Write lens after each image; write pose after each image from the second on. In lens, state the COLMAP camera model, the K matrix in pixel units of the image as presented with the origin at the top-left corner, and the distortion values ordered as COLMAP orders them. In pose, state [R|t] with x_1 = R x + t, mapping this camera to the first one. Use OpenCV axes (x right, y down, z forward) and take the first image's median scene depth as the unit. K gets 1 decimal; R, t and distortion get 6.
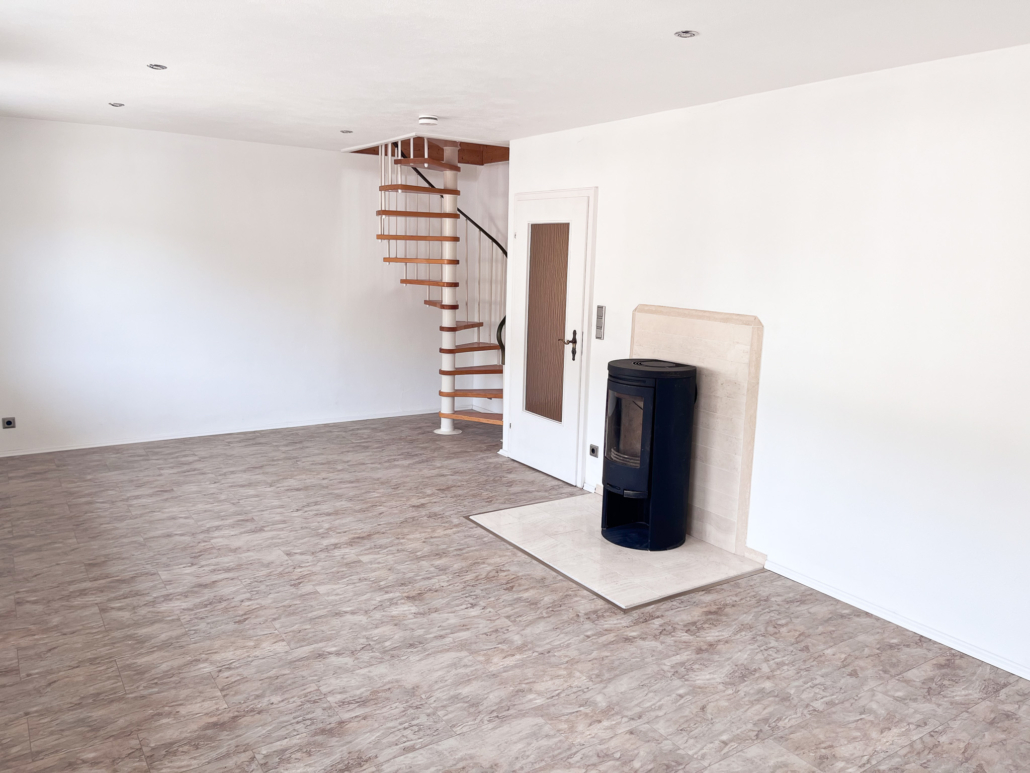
lens RADIAL K [[785.3, 0, 515.0], [0, 785.3, 386.5], [0, 0, 1]] dist [0.062446, -0.091808]
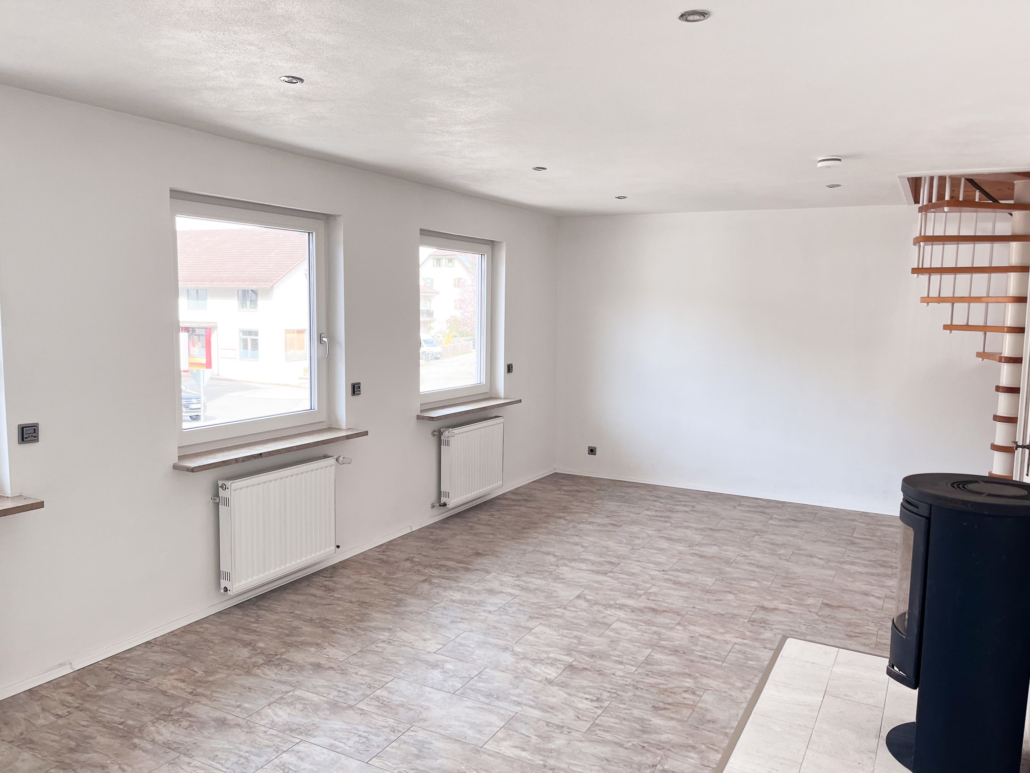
lens RADIAL K [[785.3, 0, 515.0], [0, 785.3, 386.5], [0, 0, 1]] dist [0.062446, -0.091808]
pose [[0.472773, 0.074634, -0.878018, 0.517666], [-0.153902, 0.988085, 0.001121, -0.048391], [0.867641, 0.134599, 0.478626, 0.340989]]
